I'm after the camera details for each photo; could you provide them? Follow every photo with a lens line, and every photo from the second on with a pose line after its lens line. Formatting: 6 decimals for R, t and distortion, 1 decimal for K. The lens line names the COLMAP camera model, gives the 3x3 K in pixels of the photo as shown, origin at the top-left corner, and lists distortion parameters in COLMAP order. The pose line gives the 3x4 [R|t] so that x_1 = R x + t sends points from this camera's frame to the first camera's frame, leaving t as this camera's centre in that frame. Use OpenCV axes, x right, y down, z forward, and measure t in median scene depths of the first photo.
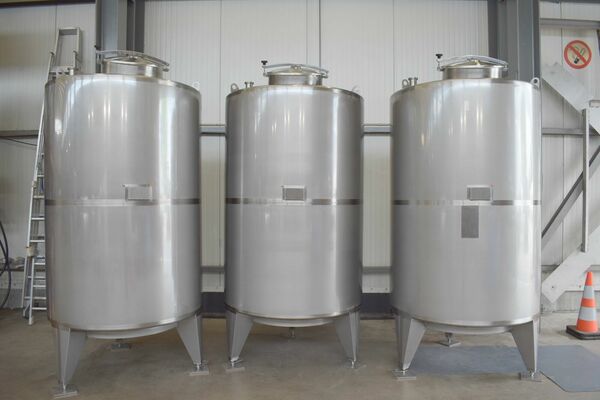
lens RADIAL K [[466.0, 0, 314.5], [0, 466.0, 190.9], [0, 0, 1]] dist [-0.087401, 0.005779]
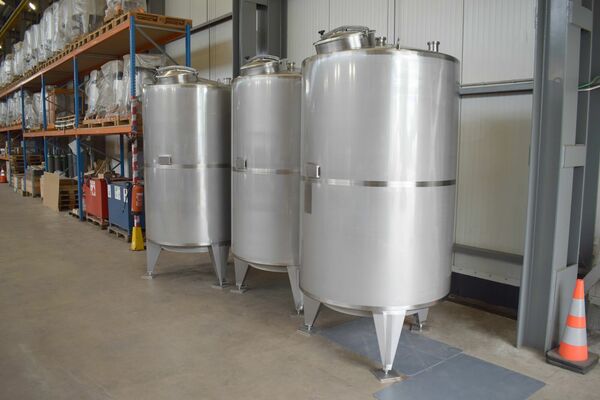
lens RADIAL K [[487.4, 0, 300.0], [0, 487.4, 200.0], [0, 0, 1]] dist [-0.067645, -0.006647]
pose [[0.636894, 0.094179, -0.765177, 1.032542], [-0.004938, 0.992988, 0.118109, -0.051362], [0.770935, -0.071445, 0.632894, 0.255483]]
